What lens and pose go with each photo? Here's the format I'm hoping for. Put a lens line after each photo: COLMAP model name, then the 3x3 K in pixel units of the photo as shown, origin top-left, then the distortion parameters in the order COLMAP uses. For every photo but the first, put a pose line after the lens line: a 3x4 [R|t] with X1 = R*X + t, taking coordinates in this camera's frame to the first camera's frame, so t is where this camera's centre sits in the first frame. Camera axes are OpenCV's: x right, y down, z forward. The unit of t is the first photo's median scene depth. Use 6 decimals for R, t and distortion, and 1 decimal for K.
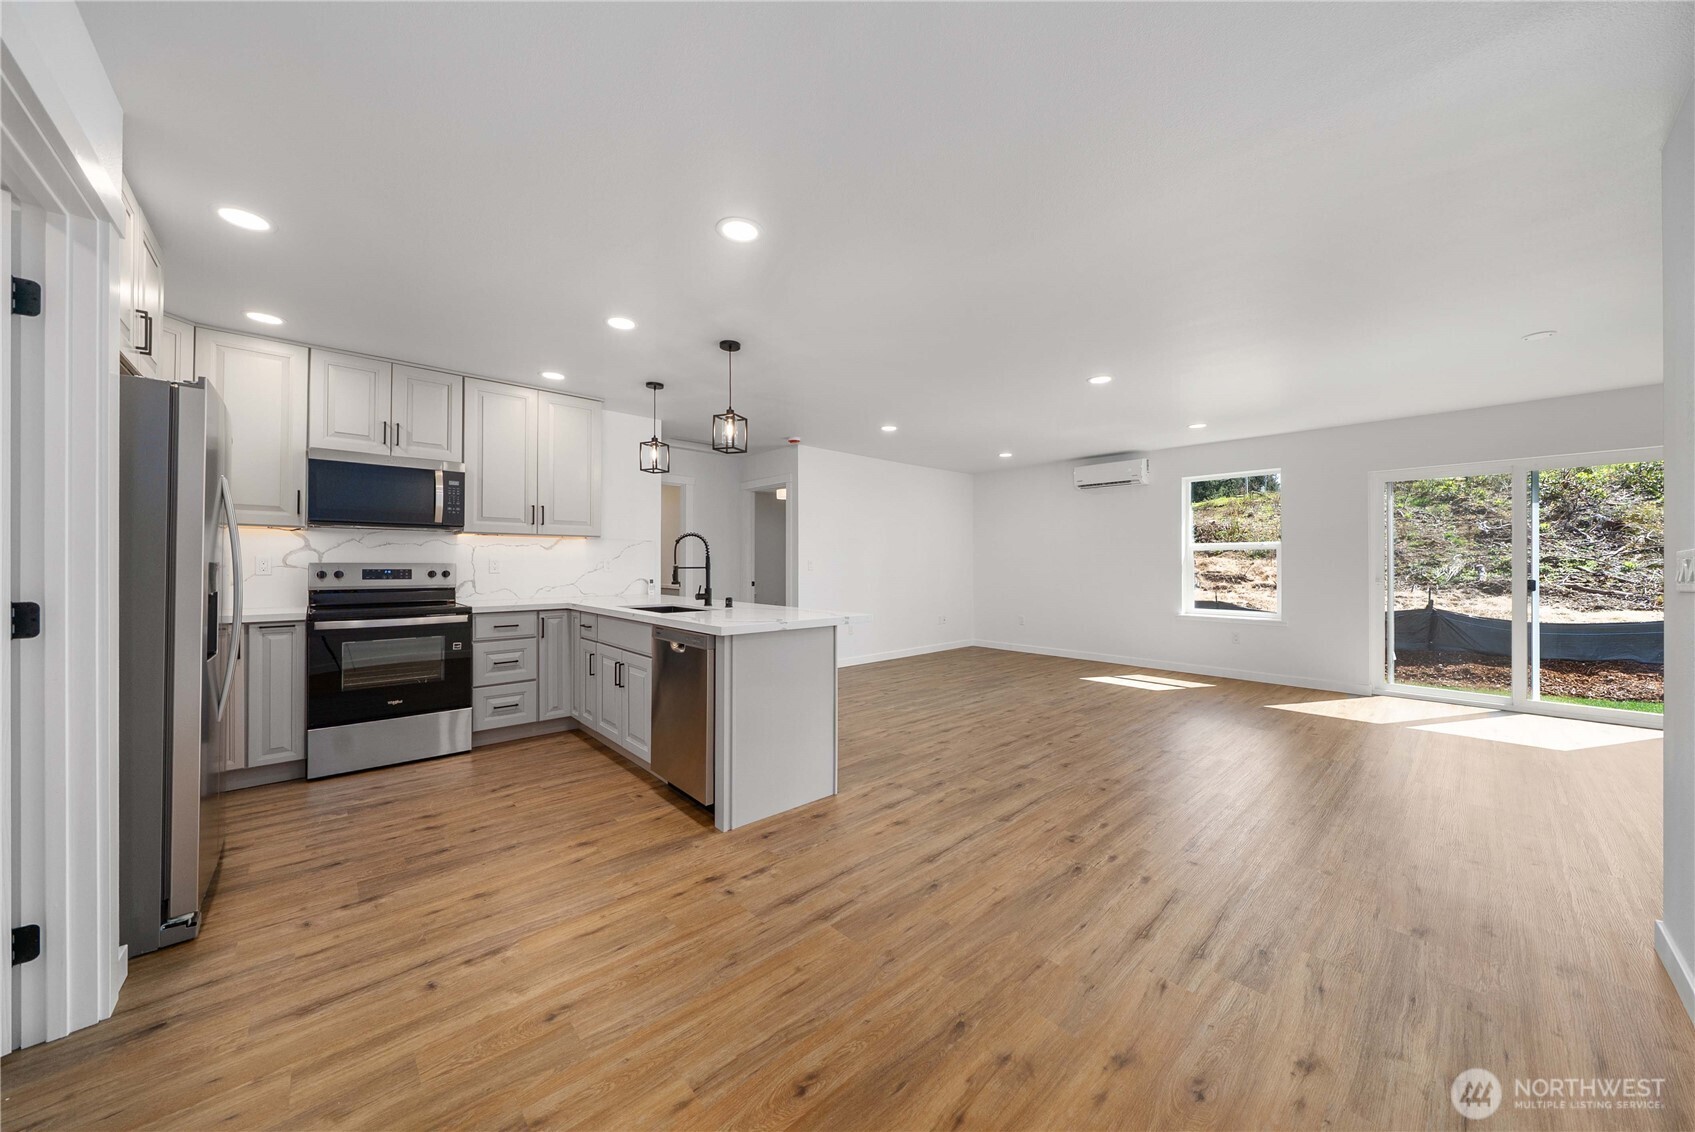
lens RADIAL K [[579.7, 0, 848.5], [0, 579.7, 562.3], [0, 0, 1]] dist [-0.005333, -0.000091]
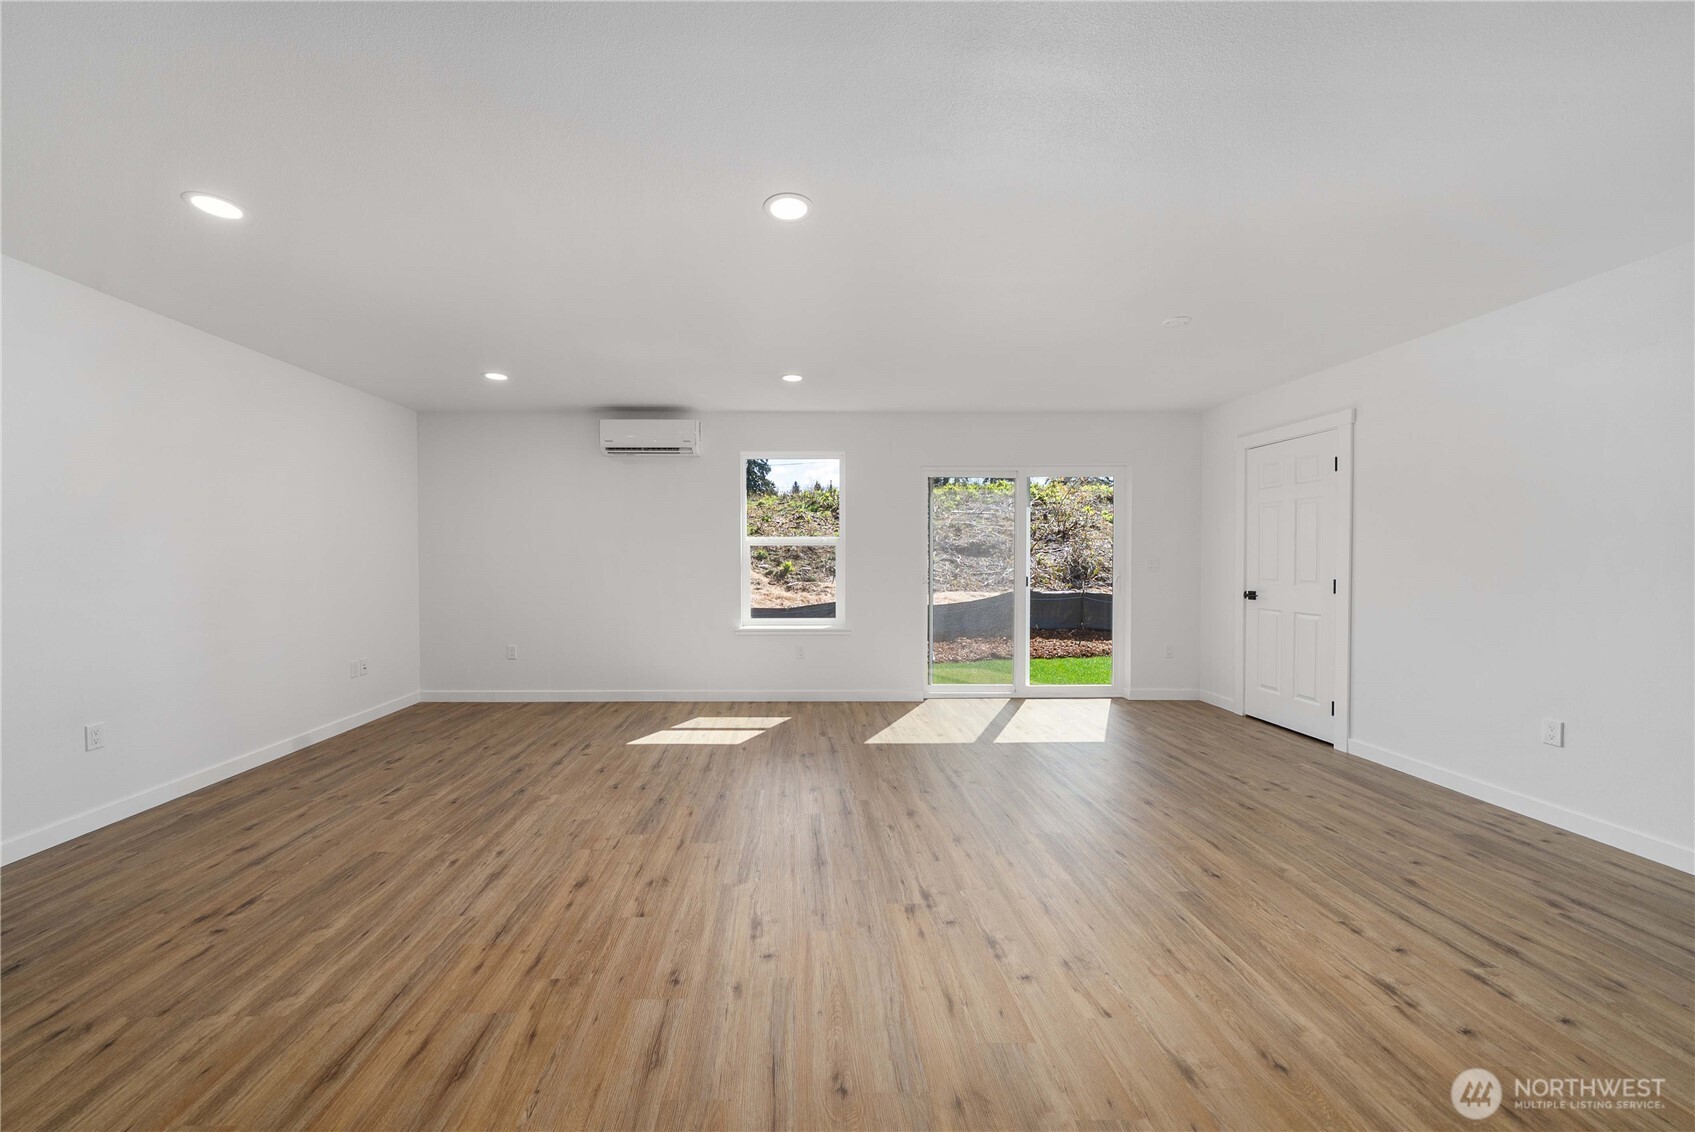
lens RADIAL K [[599.8, 0, 796.1], [0, 599.8, 564.7], [0, 0, 1]] dist [-0.006218, 0.000089]
pose [[0.671676, -0.012105, 0.740746, 0.049482], [0.001062, 0.999881, 0.015377, -0.012834], [-0.740844, -0.009542, 0.671609, 0.676513]]
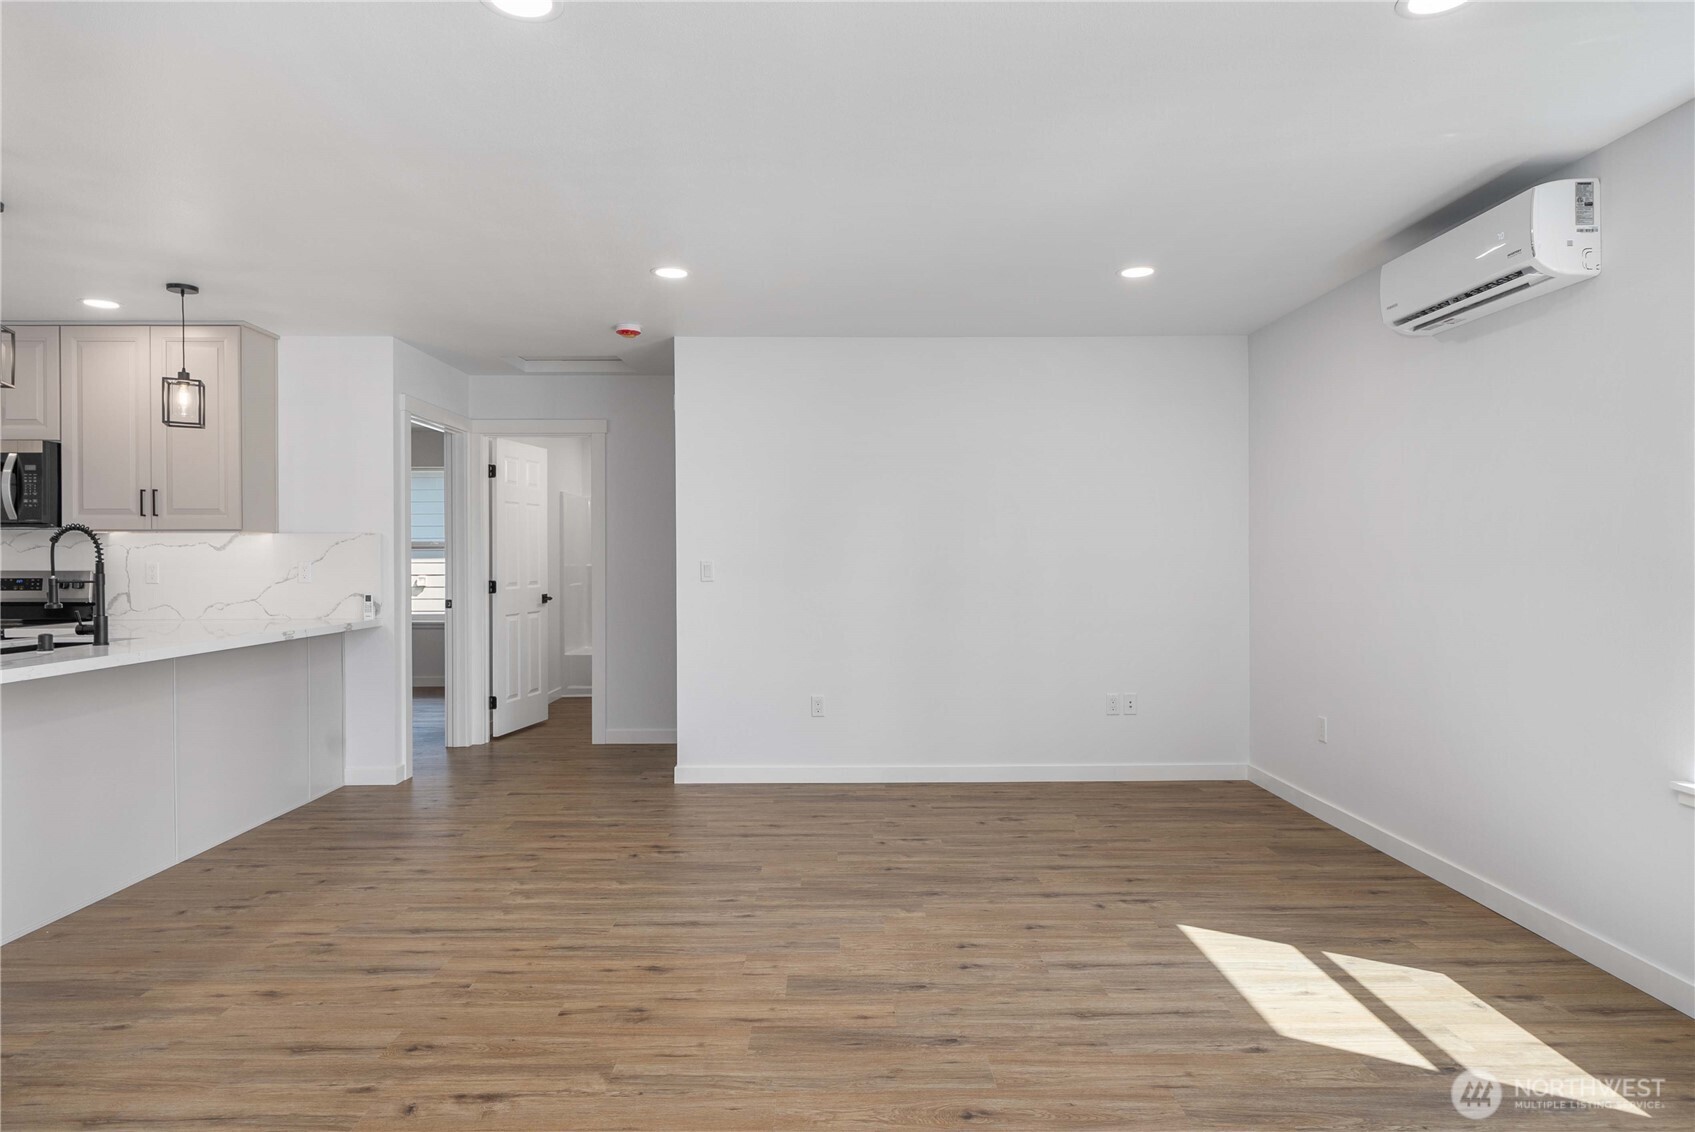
lens RADIAL K [[951.1, 0, 838.6], [0, 951.1, 562.6], [0, 0, 1]] dist [0.002662, 0.000576]
pose [[0.742017, 0.000009, -0.670382, 0.966213], [0.004378, 0.999979, 0.004860, -0.011555], [0.670367, -0.006541, 0.742001, 0.772913]]
